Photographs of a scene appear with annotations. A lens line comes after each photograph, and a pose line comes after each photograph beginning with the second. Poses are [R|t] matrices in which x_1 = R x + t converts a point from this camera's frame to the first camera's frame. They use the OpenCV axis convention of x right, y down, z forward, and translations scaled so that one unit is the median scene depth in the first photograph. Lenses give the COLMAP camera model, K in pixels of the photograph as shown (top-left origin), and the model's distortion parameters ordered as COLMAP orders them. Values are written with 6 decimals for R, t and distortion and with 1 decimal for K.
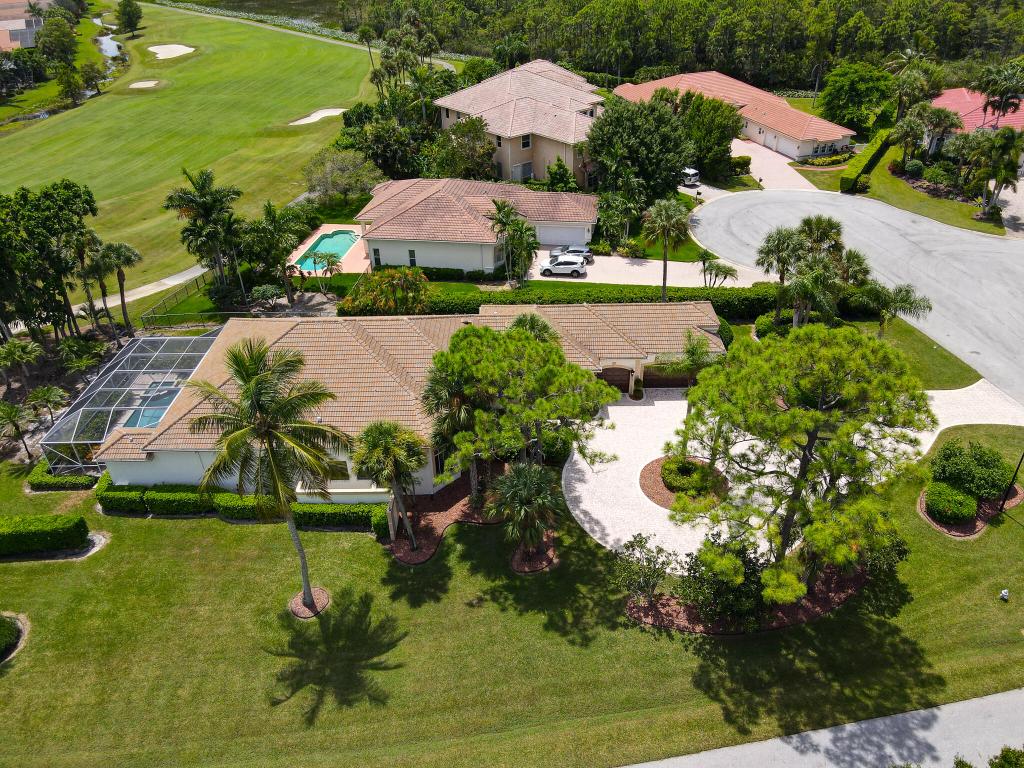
lens RADIAL K [[733.1, 0, 505.7], [0, 733.1, 380.9], [0, 0, 1]] dist [-0.000969, 0.010200]
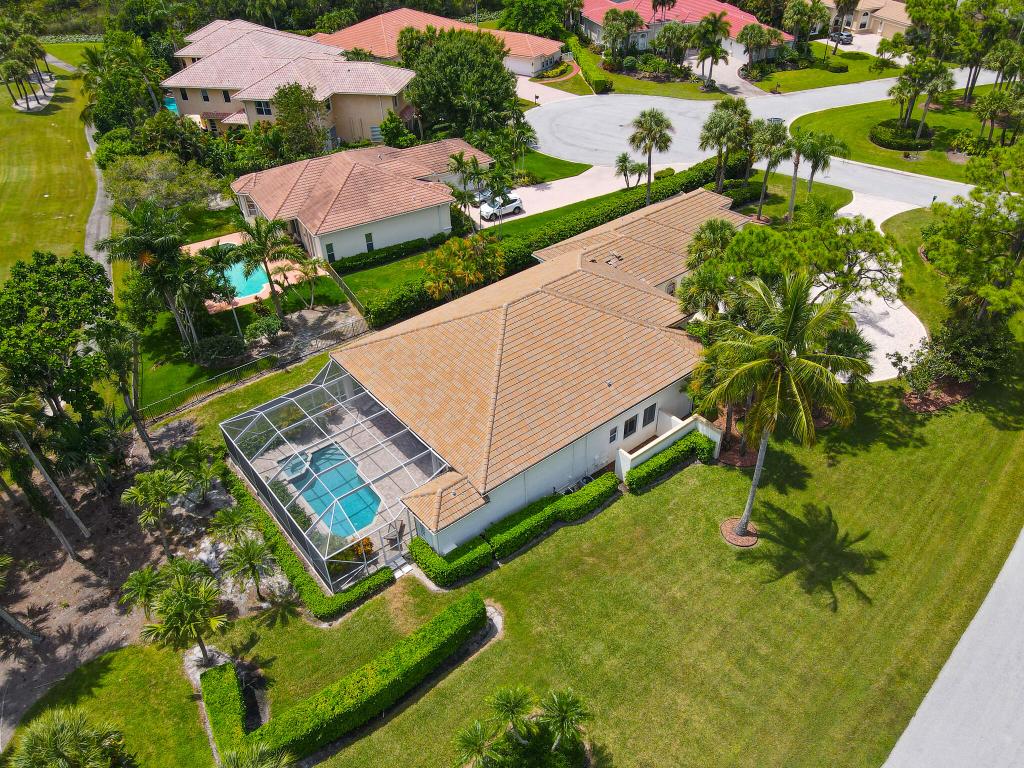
lens RADIAL K [[733.1, 0, 505.7], [0, 733.1, 380.9], [0, 0, 1]] dist [-0.000969, 0.010200]
pose [[0.777173, -0.381482, 0.500474, -0.892358], [0.353674, 0.922599, 0.154031, -0.155912], [-0.520497, 0.057296, 0.851939, 0.269540]]
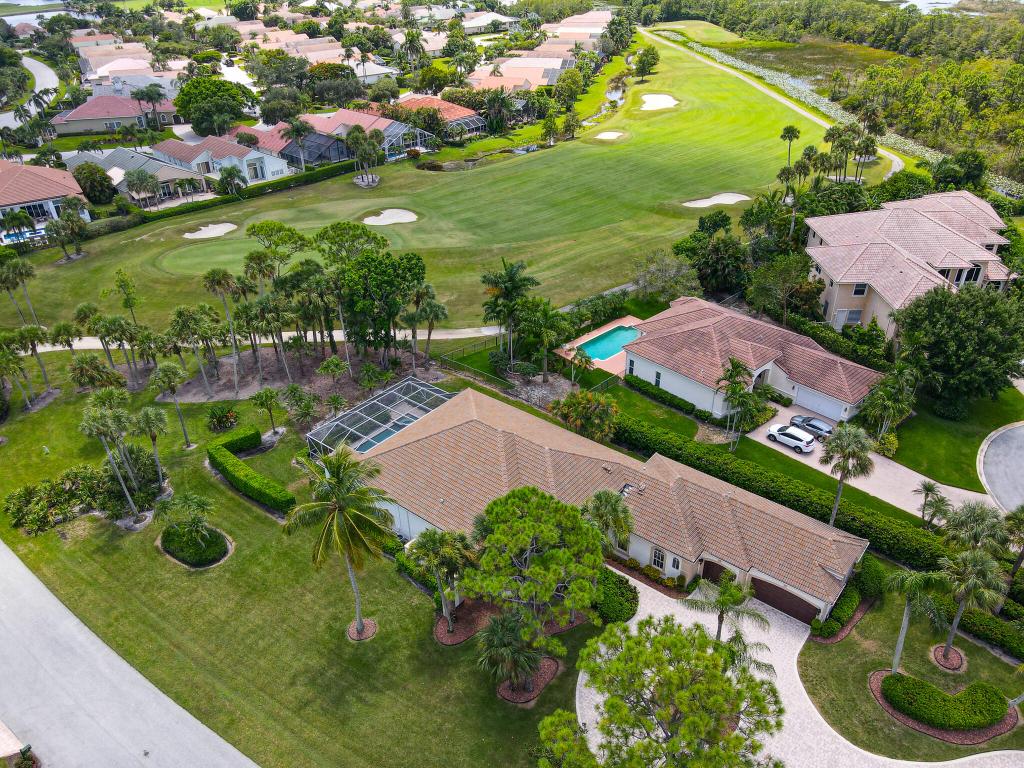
lens RADIAL K [[733.1, 0, 505.7], [0, 733.1, 380.9], [0, 0, 1]] dist [-0.000969, 0.010200]
pose [[0.782549, 0.327378, -0.529566, 0.468611], [-0.341102, 0.937013, 0.075208, -0.295157], [0.520832, 0.121783, 0.844928, -0.045811]]
